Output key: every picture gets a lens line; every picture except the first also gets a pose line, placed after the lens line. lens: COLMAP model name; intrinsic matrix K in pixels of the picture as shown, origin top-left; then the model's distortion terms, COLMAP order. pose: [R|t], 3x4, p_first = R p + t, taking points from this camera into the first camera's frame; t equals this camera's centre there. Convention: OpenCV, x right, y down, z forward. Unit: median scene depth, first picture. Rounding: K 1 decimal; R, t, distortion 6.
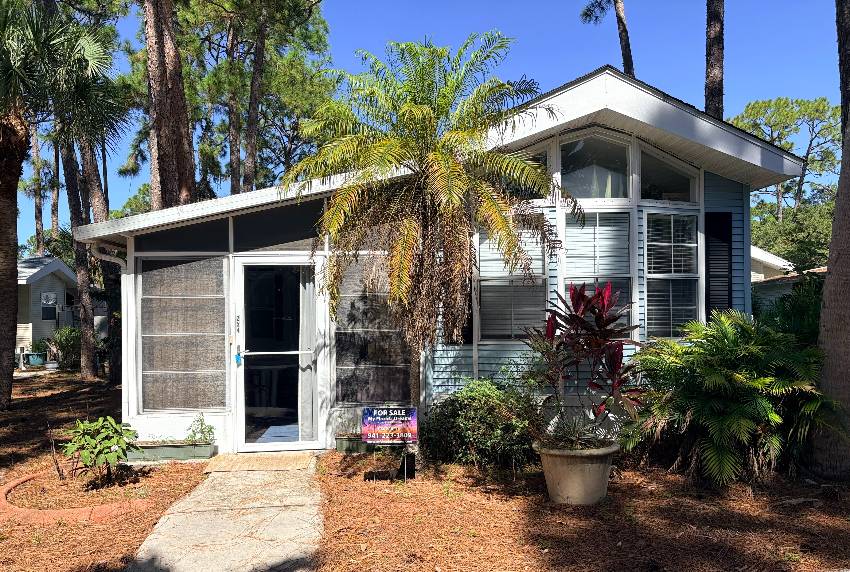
lens RADIAL K [[651.7, 0, 425.0], [0, 651.7, 286.0], [0, 0, 1]] dist [0.002920, 0.001042]
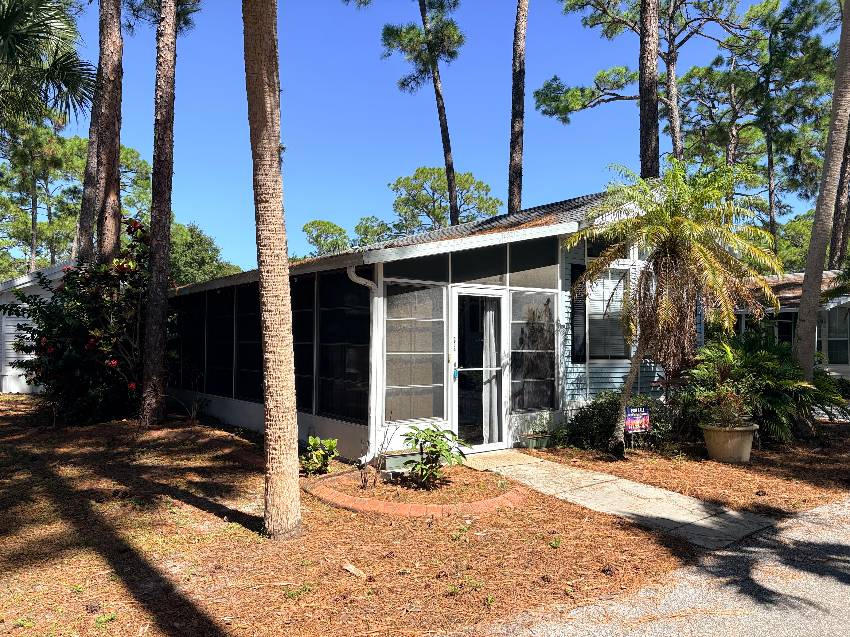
lens RADIAL K [[645.0, 0, 425.0], [0, 645.0, 318.5], [0, 0, 1]] dist [0.000017, -0.000509]
pose [[0.866962, 0.036124, 0.497064, -0.901869], [-0.032012, 0.999346, -0.016793, 0.032280], [-0.497345, -0.001353, 0.867552, 0.020592]]
